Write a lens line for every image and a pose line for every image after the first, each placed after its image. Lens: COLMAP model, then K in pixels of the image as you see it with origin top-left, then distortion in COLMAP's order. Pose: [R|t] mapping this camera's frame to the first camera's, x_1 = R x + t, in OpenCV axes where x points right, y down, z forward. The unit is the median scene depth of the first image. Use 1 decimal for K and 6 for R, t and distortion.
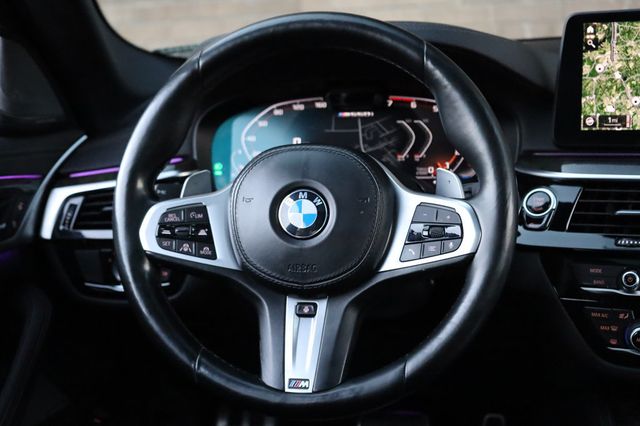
lens RADIAL K [[1000.2, 0, 320.0], [0, 1000.2, 213.0], [0, 0, 1]] dist [-0.027725, -0.011711]
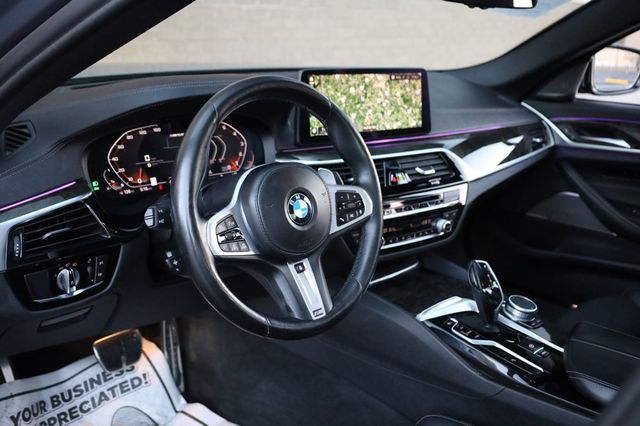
lens RADIAL K [[647.8, 0, 320.0], [0, 647.8, 213.0], [0, 0, 1]] dist [-0.002921, 0.001098]
pose [[0.554241, -0.175588, 0.813625, -0.644362], [0.092009, 0.984430, 0.149773, -0.110795], [-0.827255, -0.008149, 0.561767, 0.310407]]
